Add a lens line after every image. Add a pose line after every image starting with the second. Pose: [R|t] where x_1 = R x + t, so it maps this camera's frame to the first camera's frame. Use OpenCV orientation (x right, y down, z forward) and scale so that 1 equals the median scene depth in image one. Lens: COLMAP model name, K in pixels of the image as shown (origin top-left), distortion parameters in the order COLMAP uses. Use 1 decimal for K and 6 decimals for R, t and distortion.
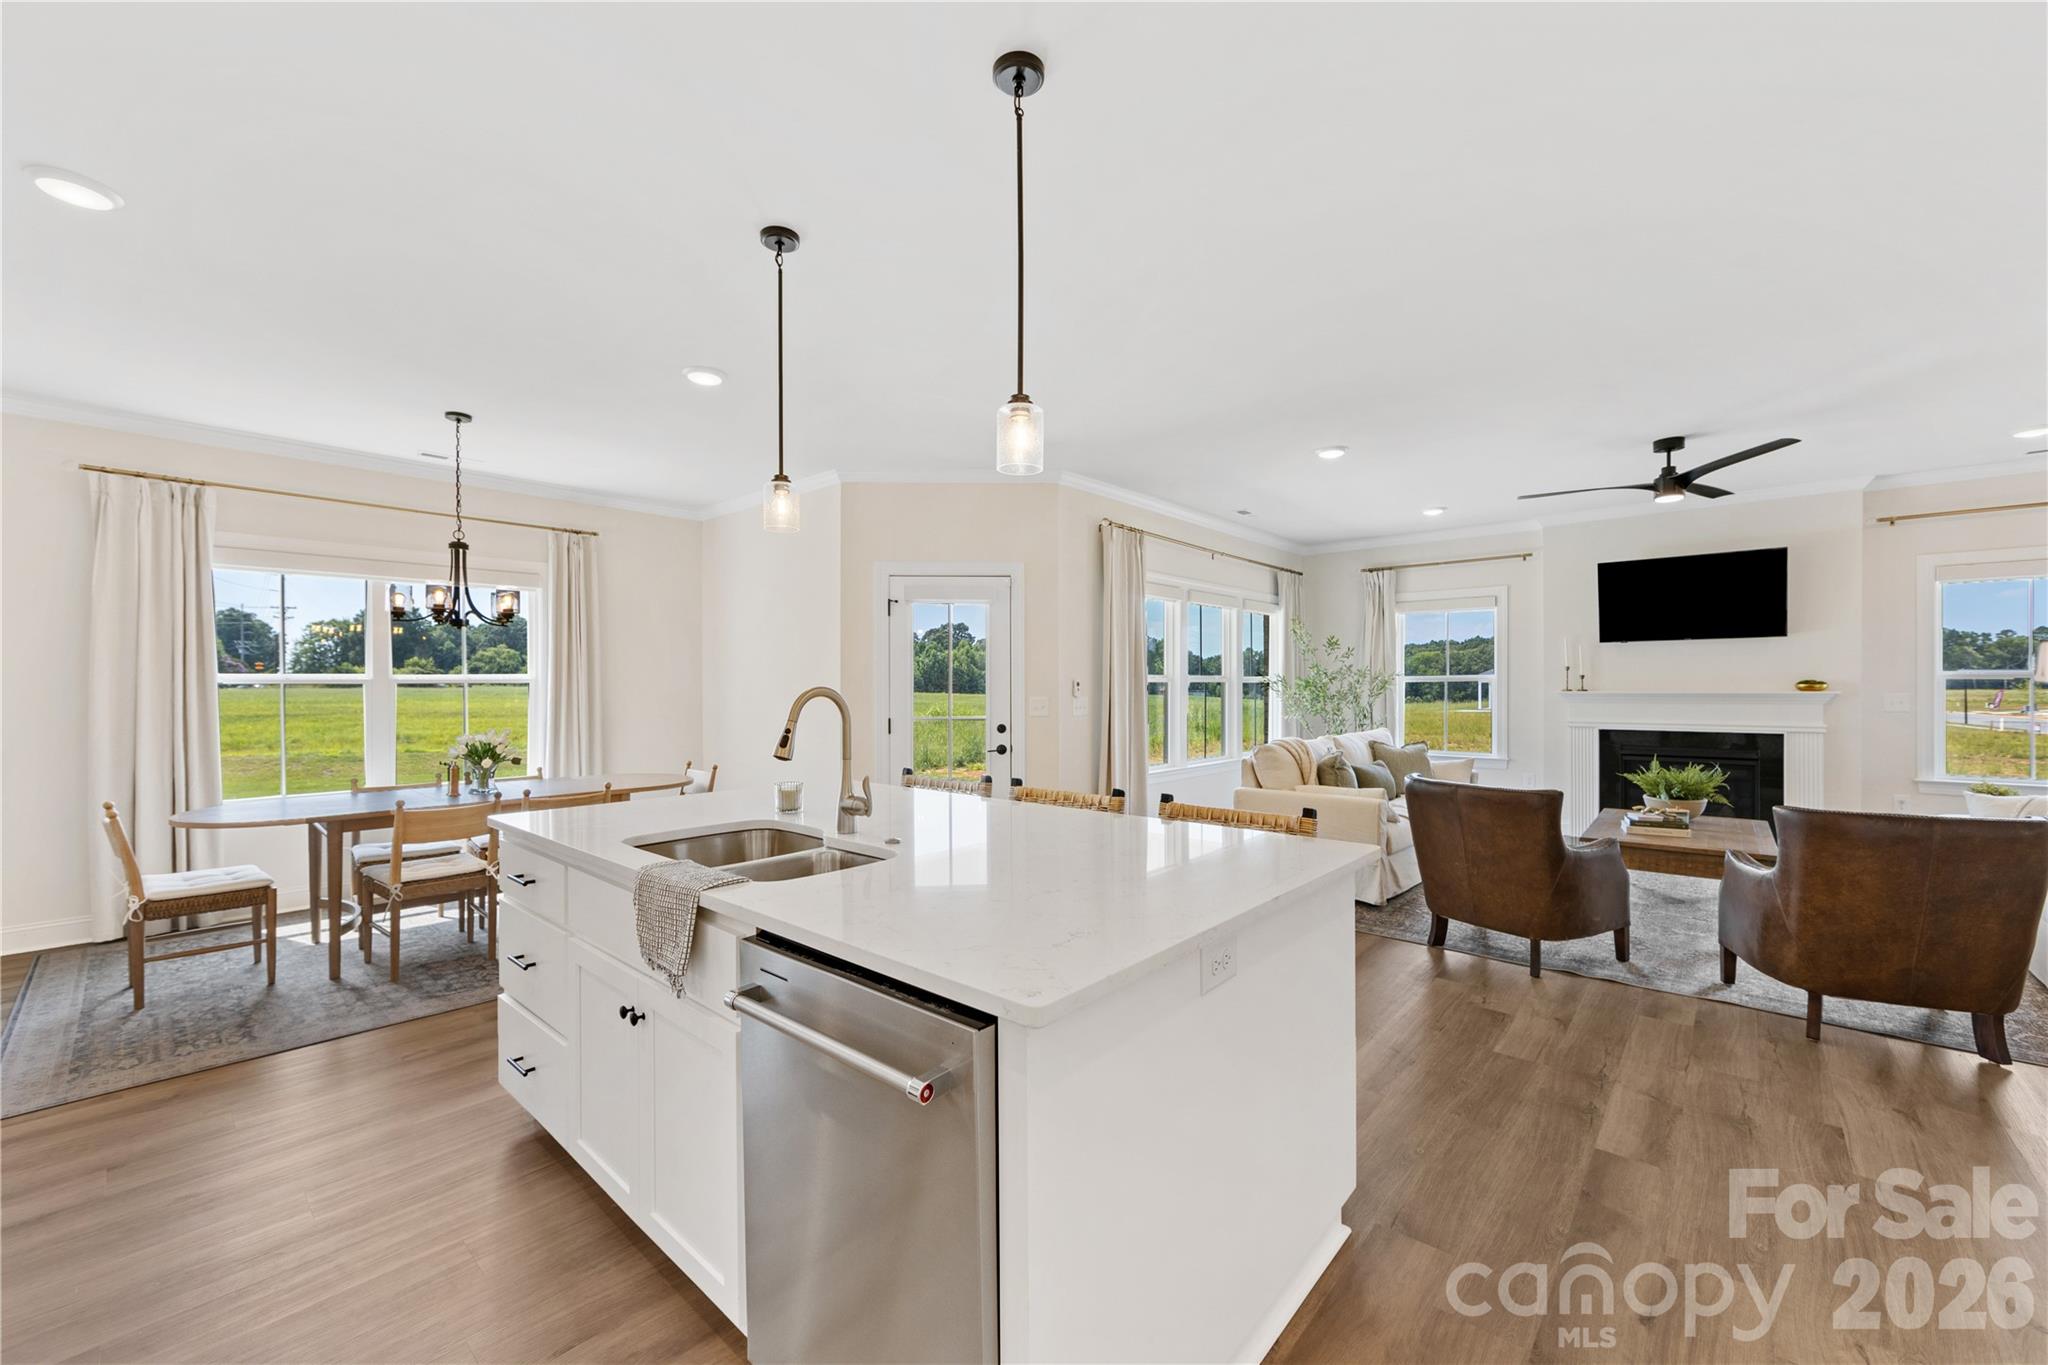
lens RADIAL K [[801.8, 0, 1020.7], [0, 801.8, 684.5], [0, 0, 1]] dist [-0.003662, 0.000181]
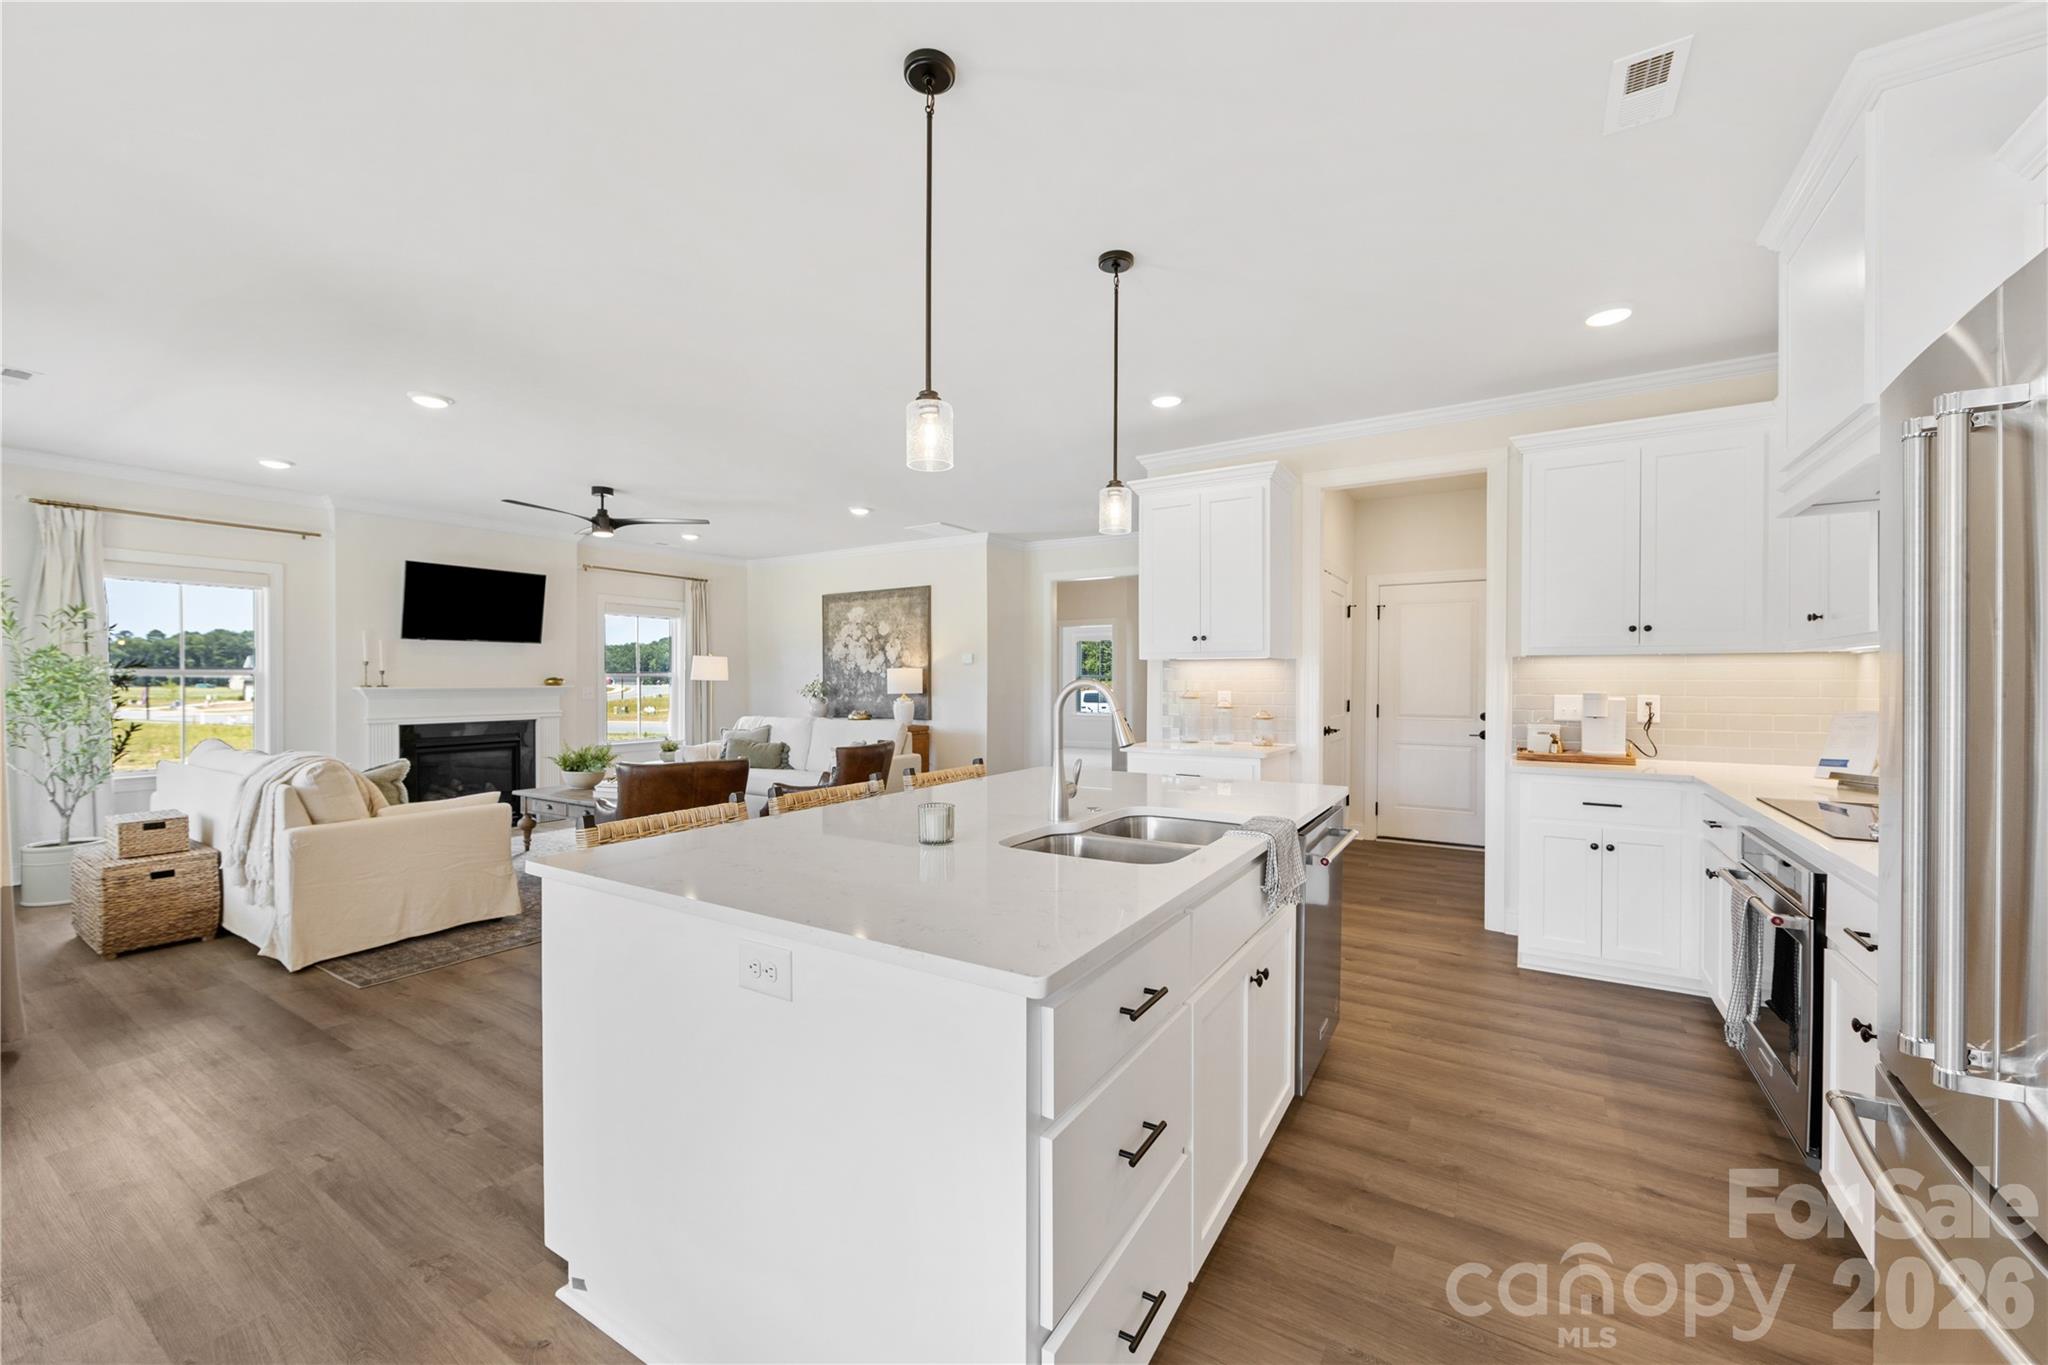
lens RADIAL K [[801.8, 0, 1024.5], [0, 801.8, 686.3], [0, 0, 1]] dist [-0.003662, 0.000181]
pose [[-0.166917, -0.004198, 0.985962, -0.609708], [-0.000459, 0.999991, 0.004180, 0.004124], [-0.985971, 0.000245, -0.166918, 0.606645]]
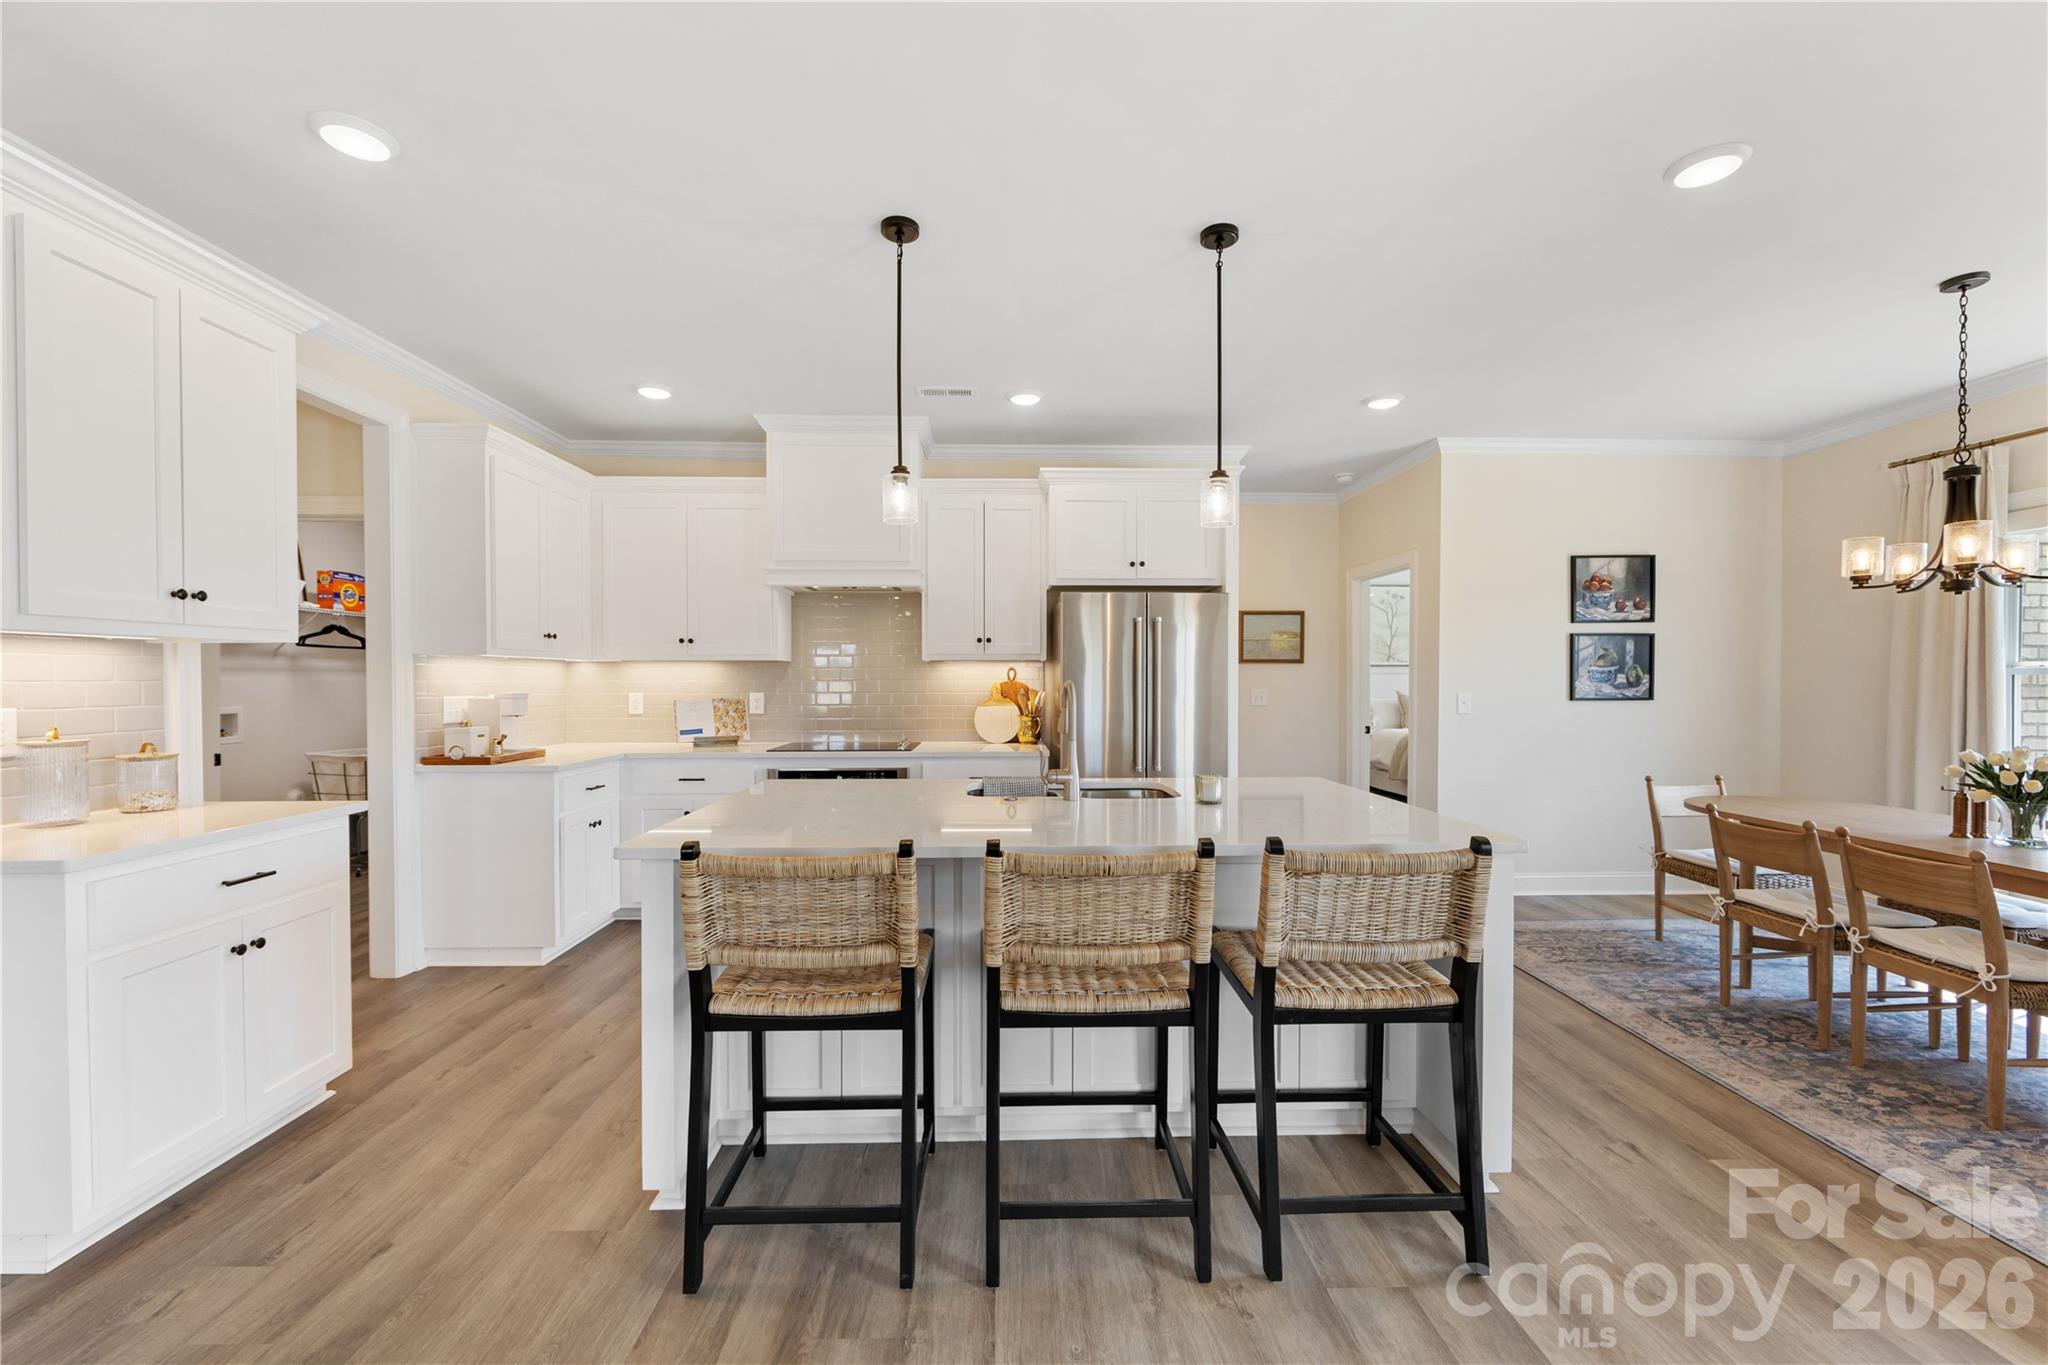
lens RADIAL K [[801.8, 0, 1022.6], [0, 801.8, 688.0], [0, 0, 1]] dist [-0.003662, 0.000181]
pose [[-0.726922, 0.010658, -0.686637, 0.338105], [0.003362, 0.999923, 0.011962, 0.000094], [0.686711, 0.006387, -0.726902, 0.918532]]
